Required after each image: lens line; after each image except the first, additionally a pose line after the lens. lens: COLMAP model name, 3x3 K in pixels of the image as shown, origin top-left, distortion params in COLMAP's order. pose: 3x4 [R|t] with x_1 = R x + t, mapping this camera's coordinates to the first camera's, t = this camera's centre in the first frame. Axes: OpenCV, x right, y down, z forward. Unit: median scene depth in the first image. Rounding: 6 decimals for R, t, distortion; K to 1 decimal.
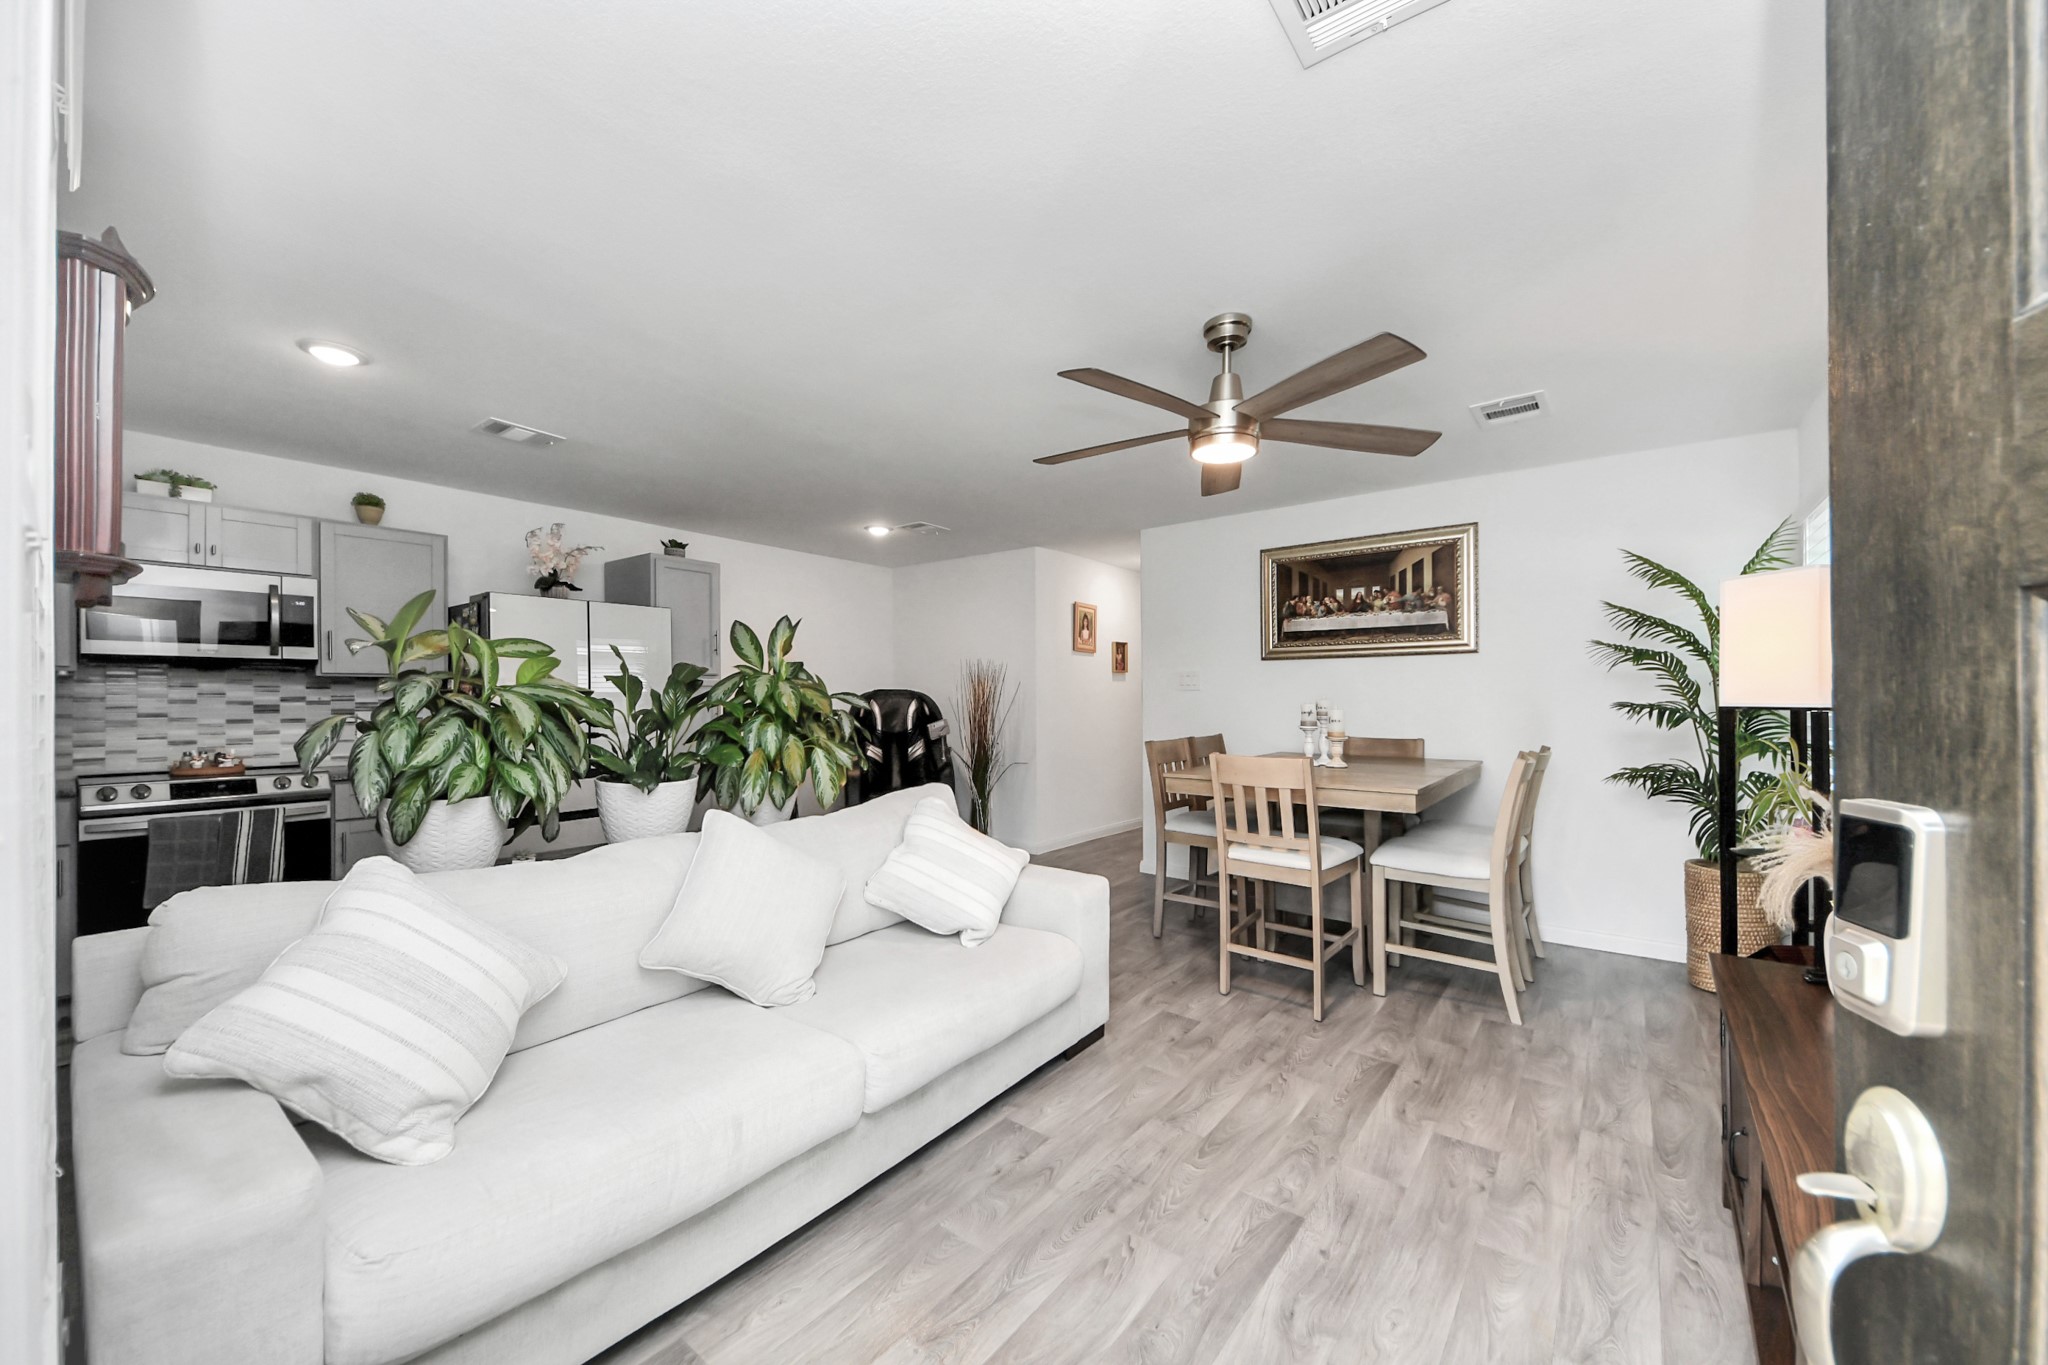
lens RADIAL K [[776.8, 0, 1002.8], [0, 776.8, 694.8], [0, 0, 1]] dist [0.002779, -0.008437]
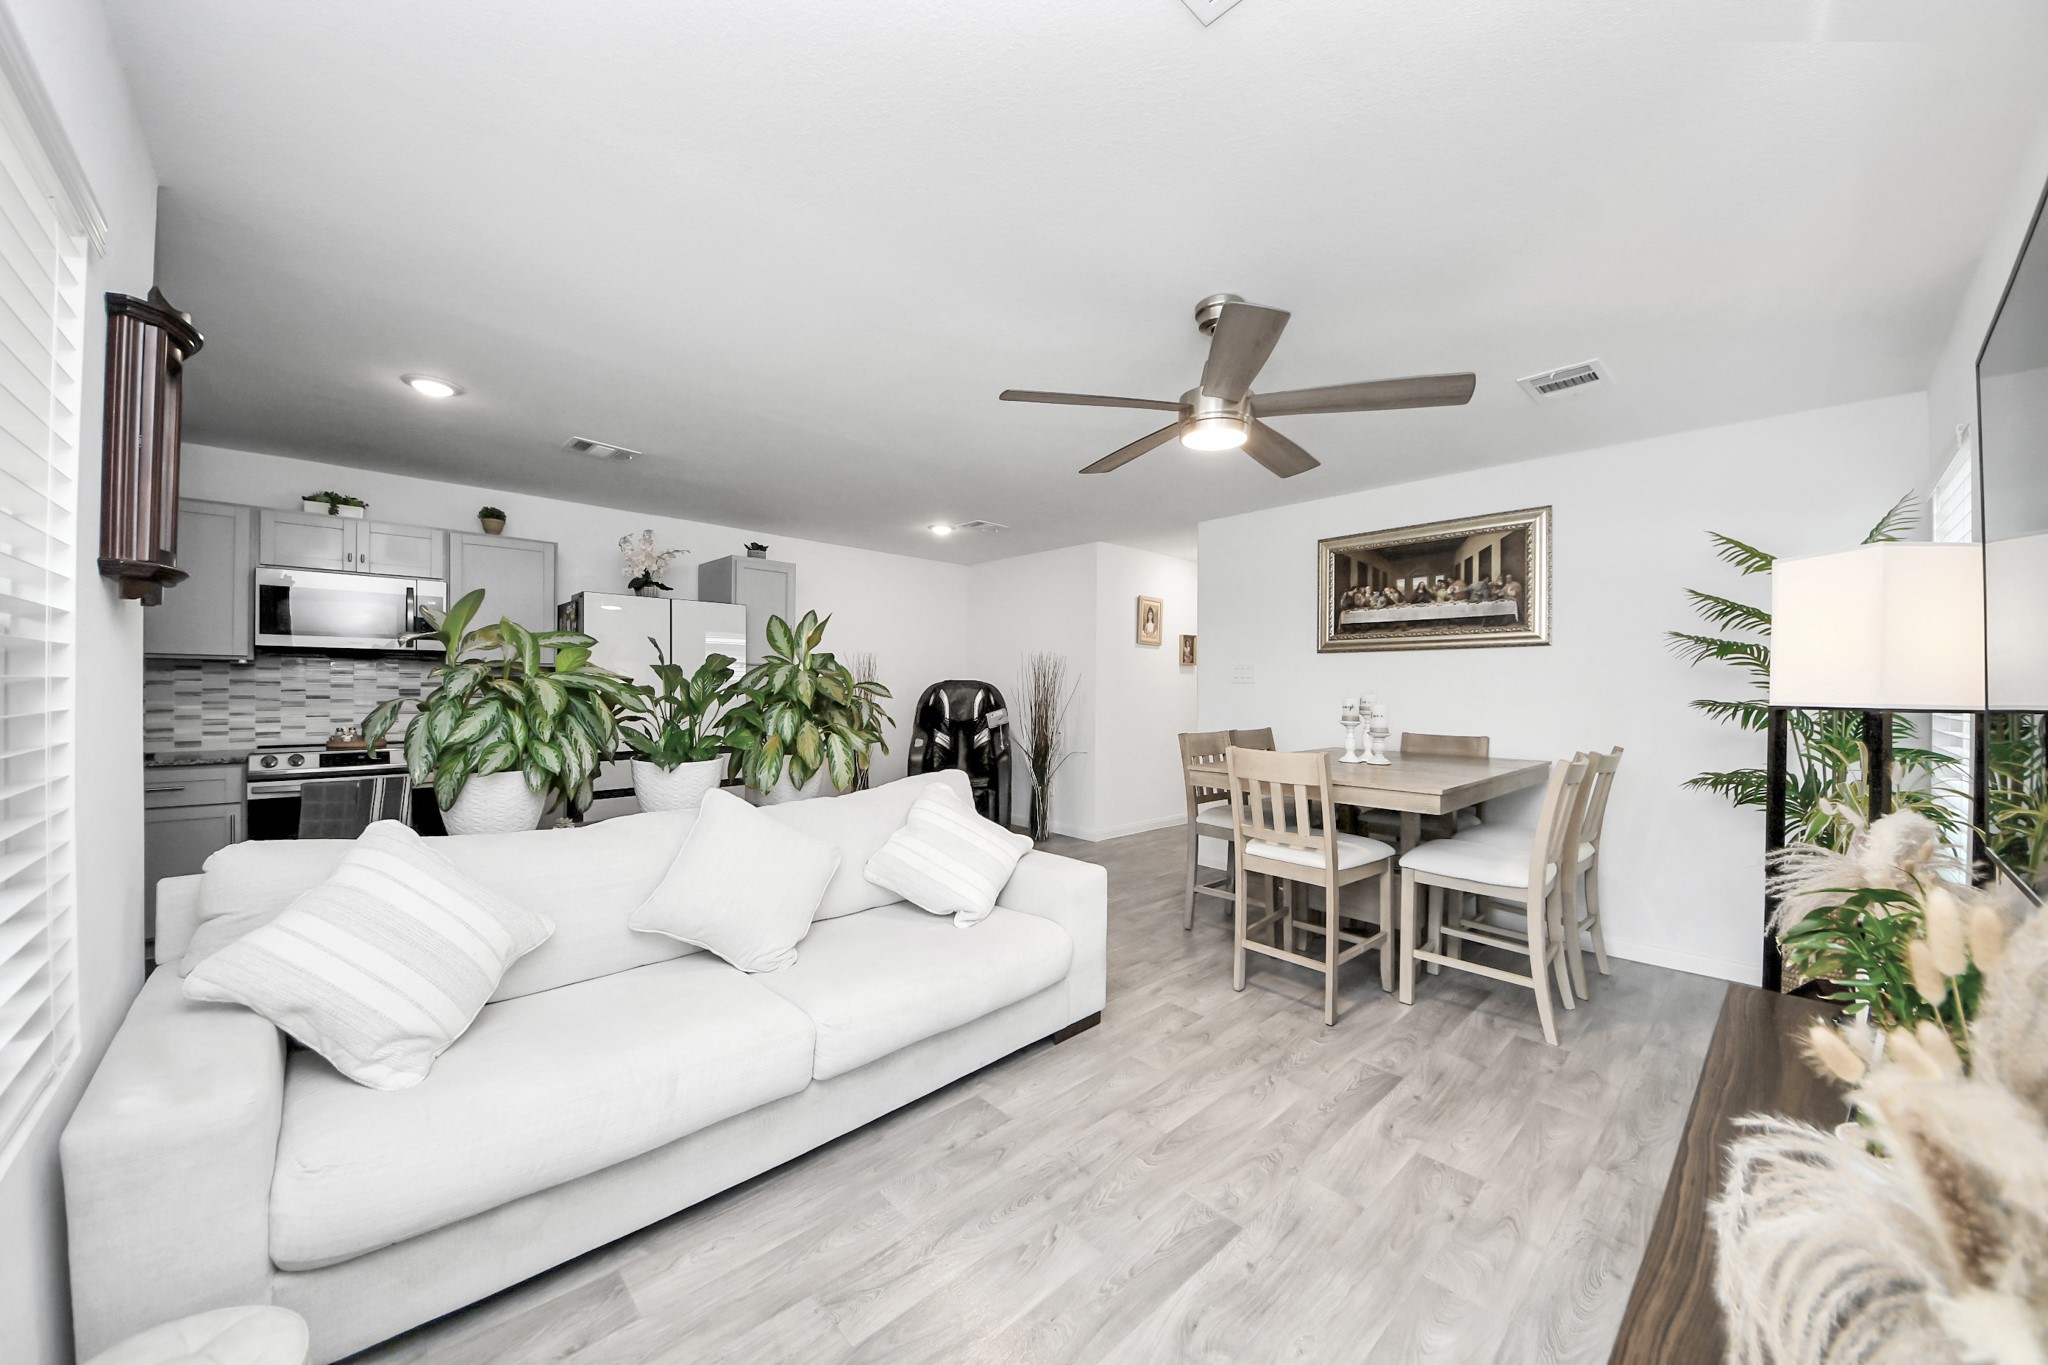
lens RADIAL K [[739.1, 0, 1001.5], [0, 739.1, 693.2], [0, 0, 1]] dist [0.000241, -0.007470]
pose [[0.988345, 0.009823, -0.151914, 0.125351], [-0.008405, 0.999915, 0.009975, 0.000467], [0.151999, -0.008582, 0.988343, 0.028282]]
